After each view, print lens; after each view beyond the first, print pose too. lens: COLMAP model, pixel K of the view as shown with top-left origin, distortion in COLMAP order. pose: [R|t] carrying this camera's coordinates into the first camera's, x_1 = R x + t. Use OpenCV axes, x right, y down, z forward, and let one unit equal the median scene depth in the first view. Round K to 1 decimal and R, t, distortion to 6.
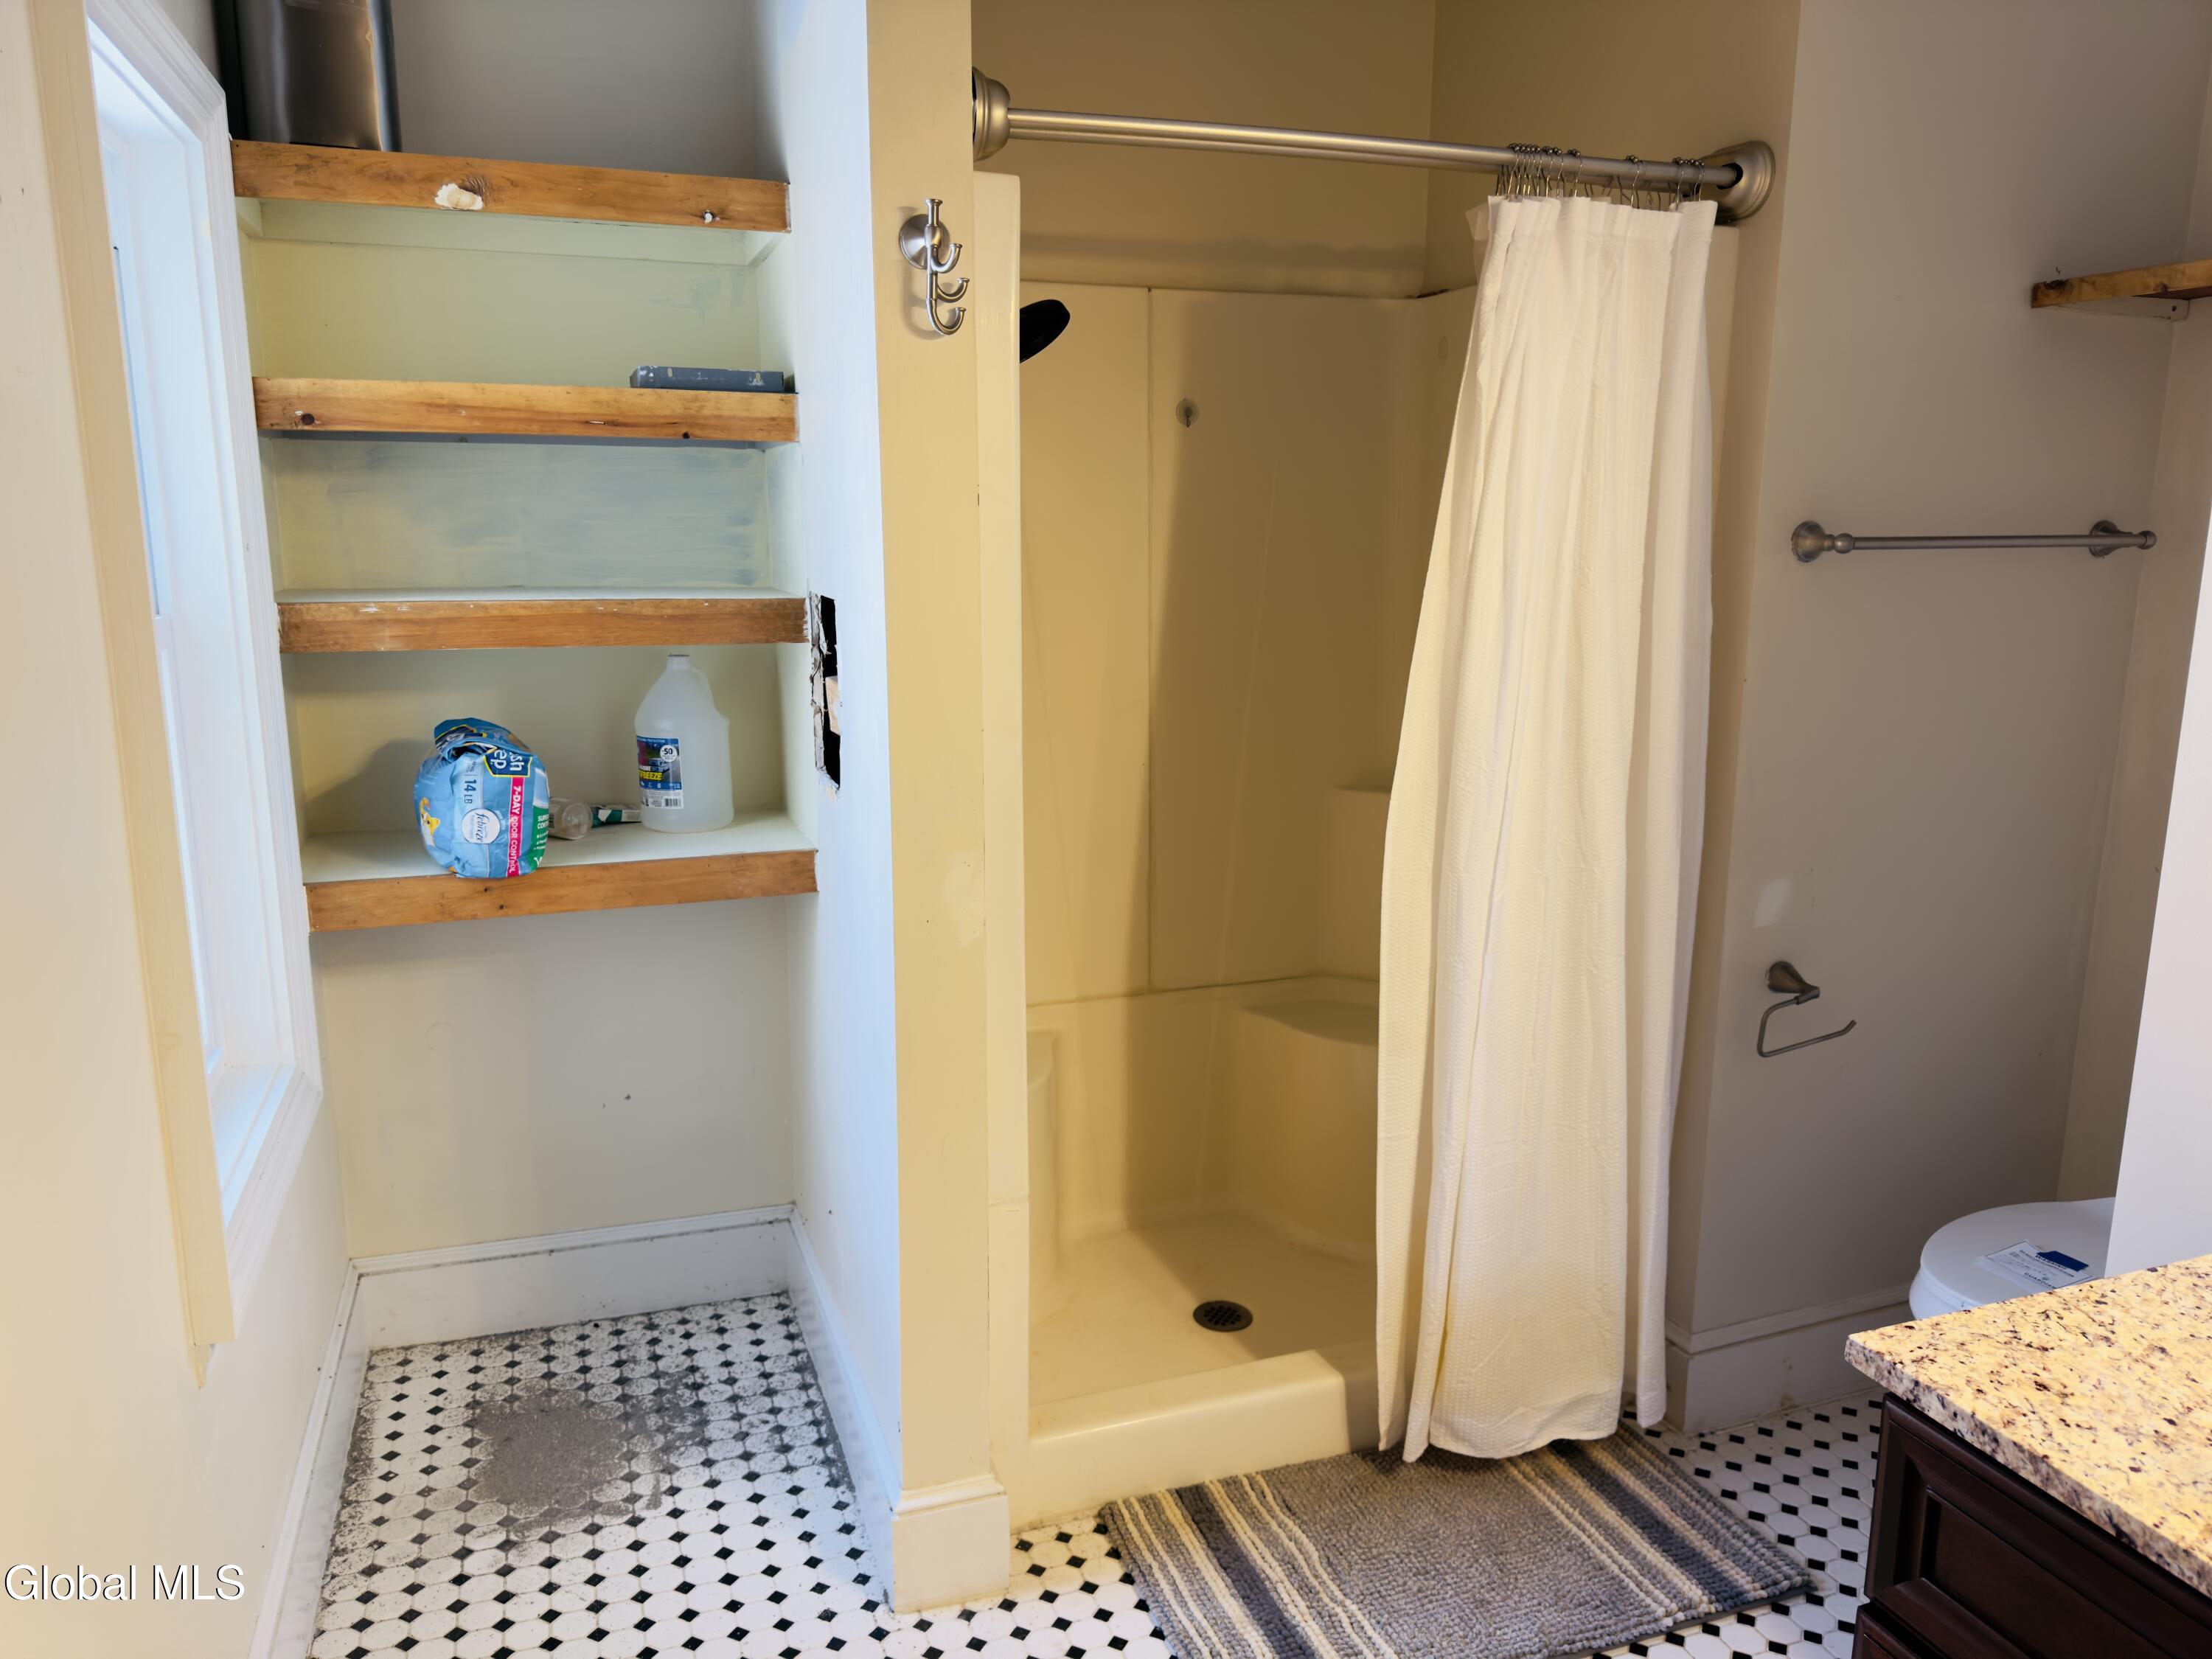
lens RADIAL K [[1546.8, 0, 1103.2], [0, 1546.8, 837.1], [0, 0, 1]] dist [0.041021, -0.050302]
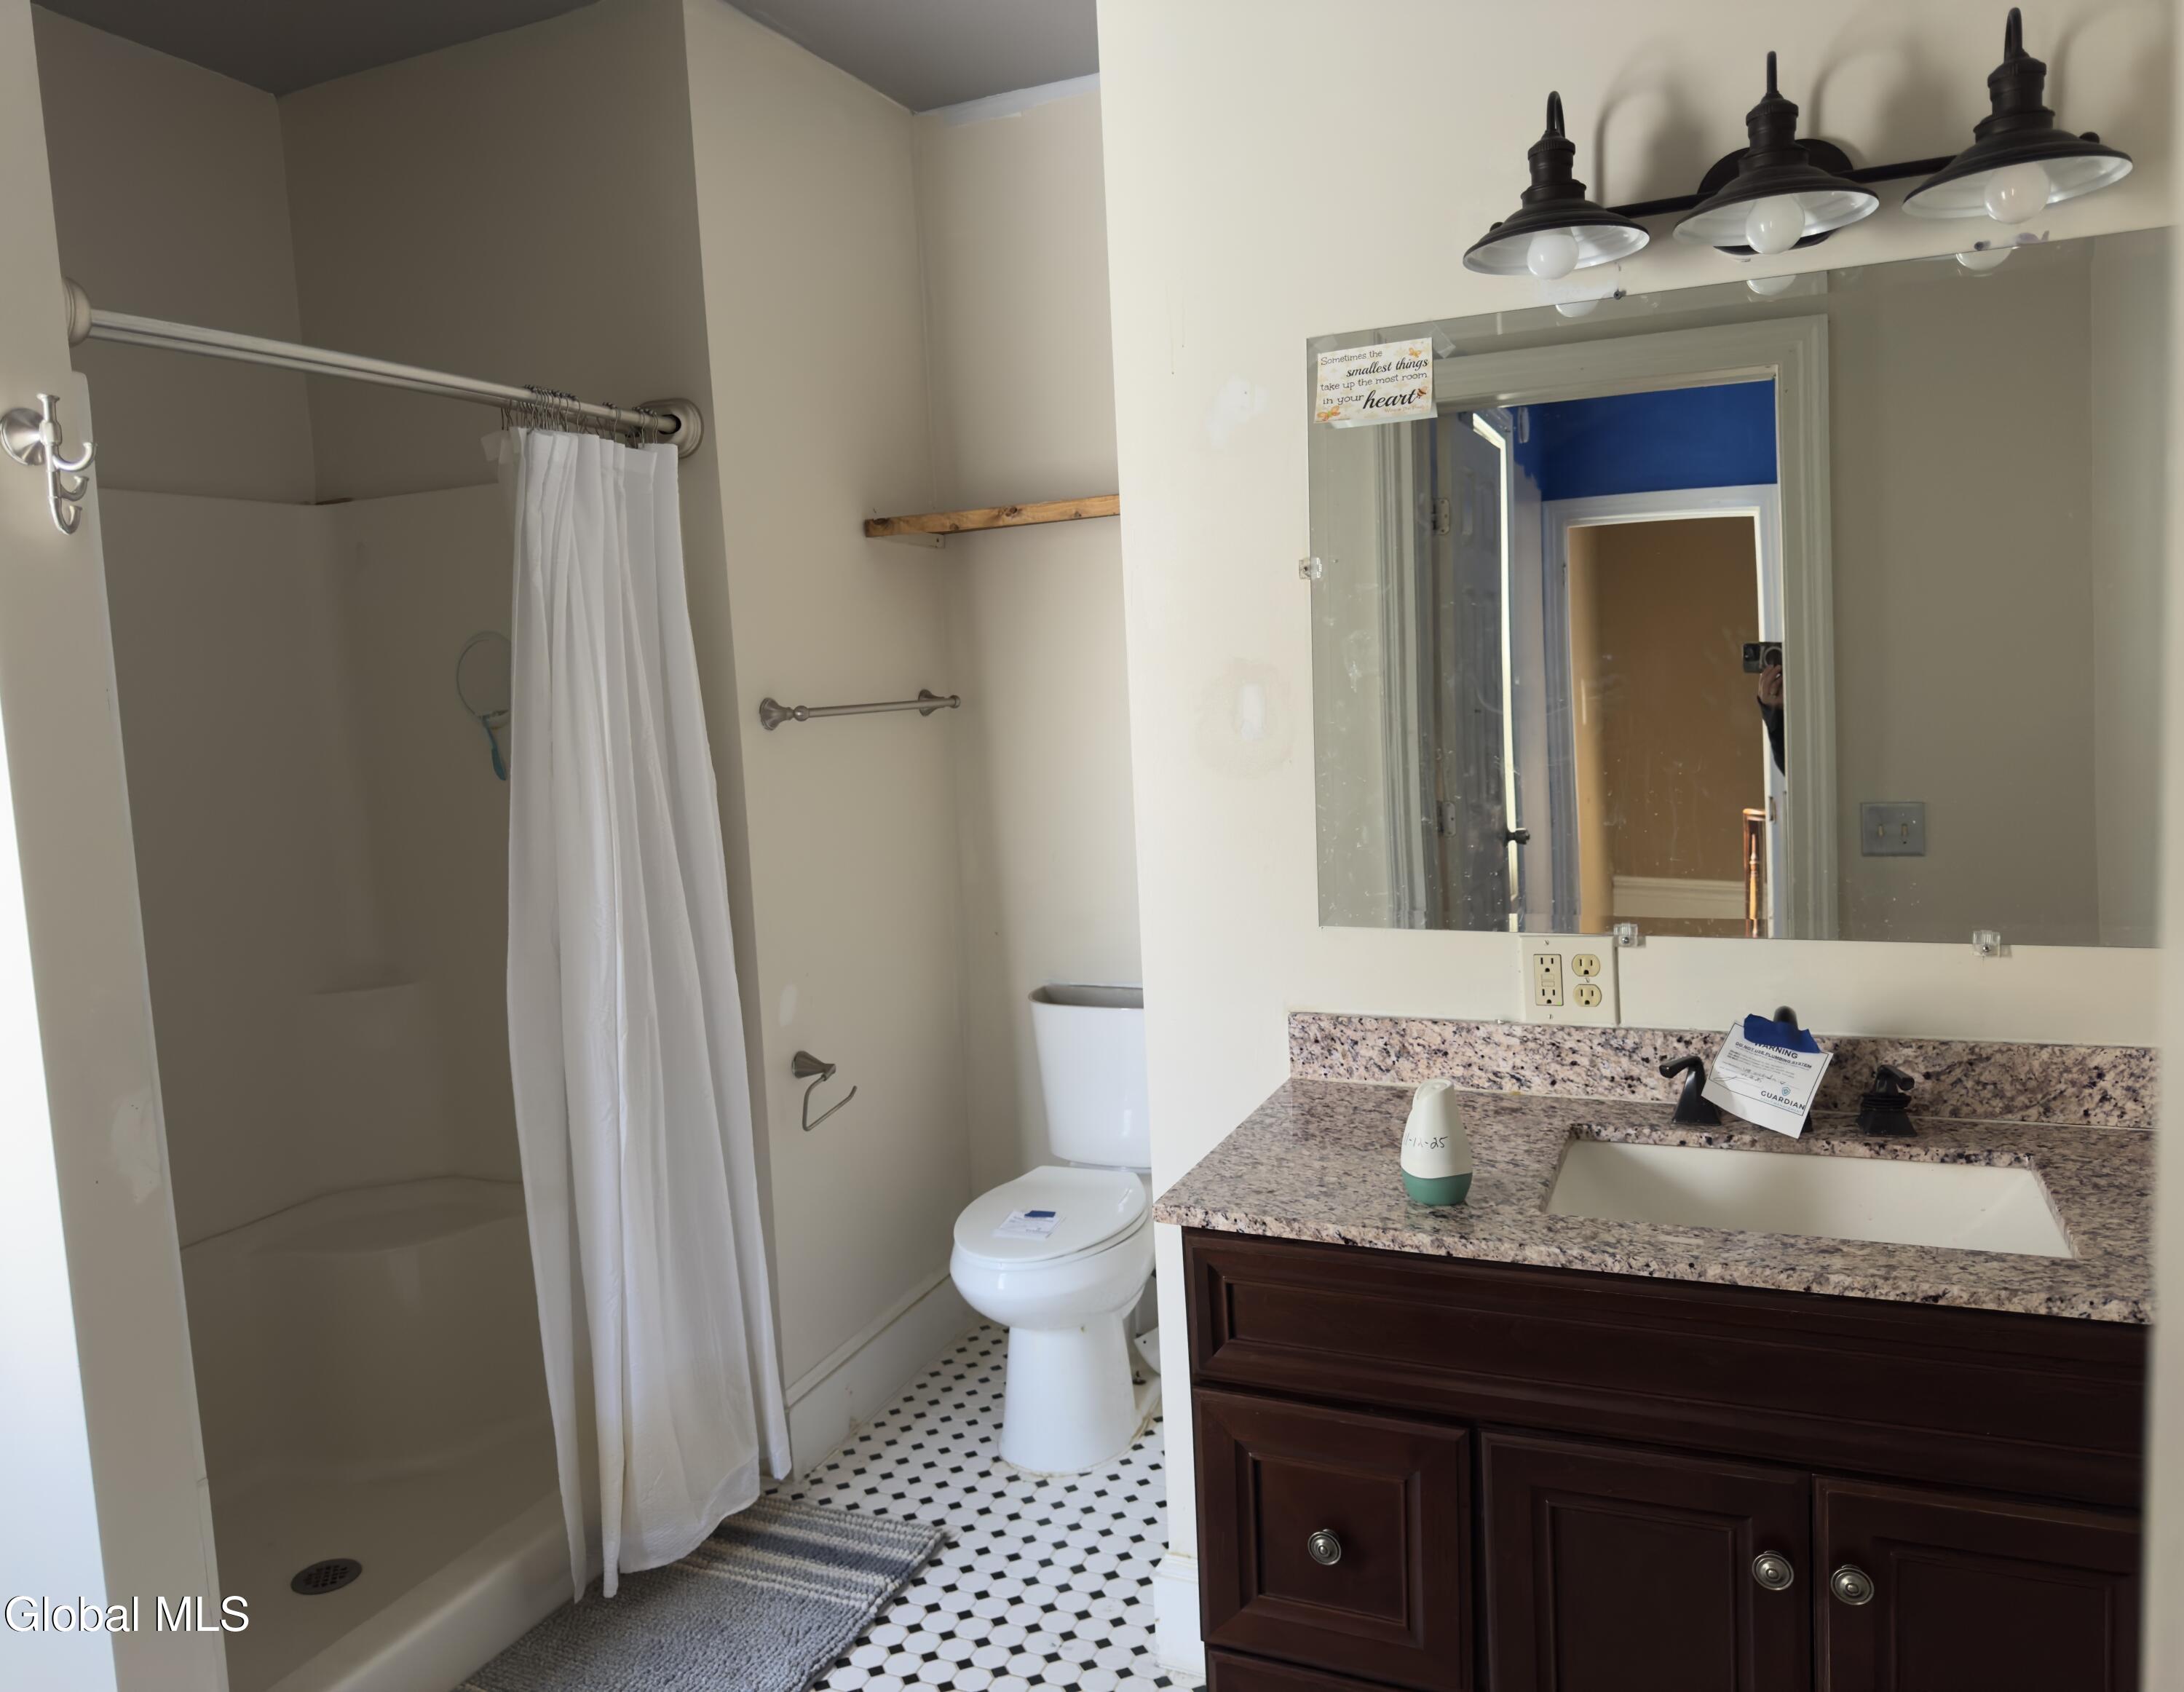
lens RADIAL K [[1576.0, 0, 1039.5], [0, 1576.0, 830.2], [0, 0, 1]] dist [0.036629, -0.032846]
pose [[0.703984, -0.102178, 0.702827, -0.299249], [0.192941, 0.979894, -0.050800, 0.009318], [-0.683506, 0.171367, 0.709545, -0.034992]]
